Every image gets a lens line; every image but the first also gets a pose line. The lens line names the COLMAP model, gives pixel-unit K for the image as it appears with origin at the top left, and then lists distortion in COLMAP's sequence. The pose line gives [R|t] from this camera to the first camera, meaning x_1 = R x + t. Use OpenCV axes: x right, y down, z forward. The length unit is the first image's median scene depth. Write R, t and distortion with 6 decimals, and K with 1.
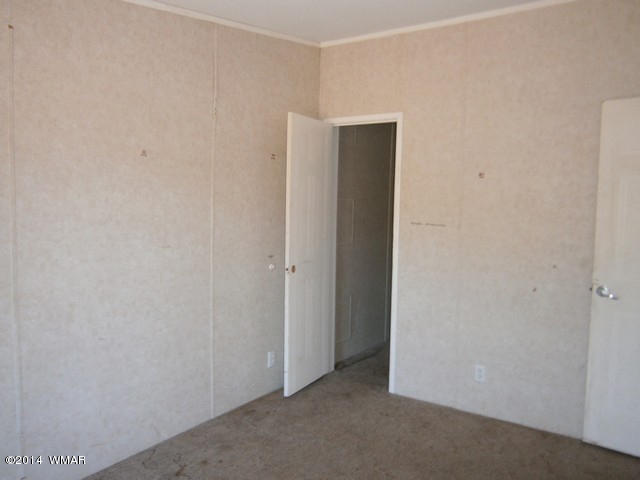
lens RADIAL K [[507.0, 0, 320.0], [0, 507.0, 240.0], [0, 0, 1]] dist [-0.065818, 0.060441]
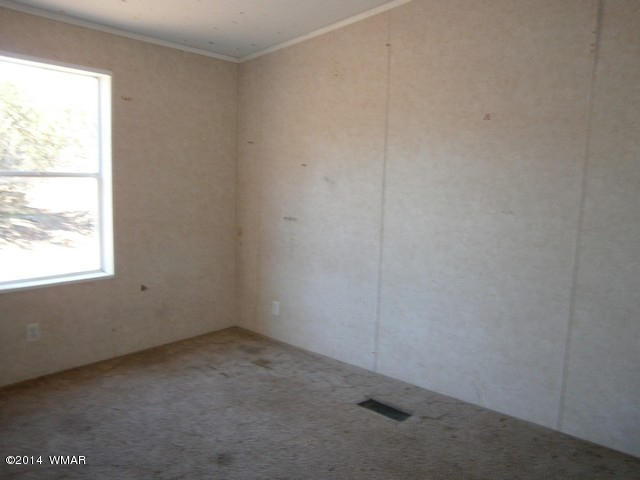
lens RADIAL K [[507.0, 0, 320.0], [0, 507.0, 240.0], [0, 0, 1]] dist [-0.065818, 0.060441]
pose [[-0.108953, 0.102968, -0.988700, 0.716897], [-0.104199, 0.987958, 0.114373, -0.006954], [0.988571, 0.115483, -0.096912, 0.787275]]
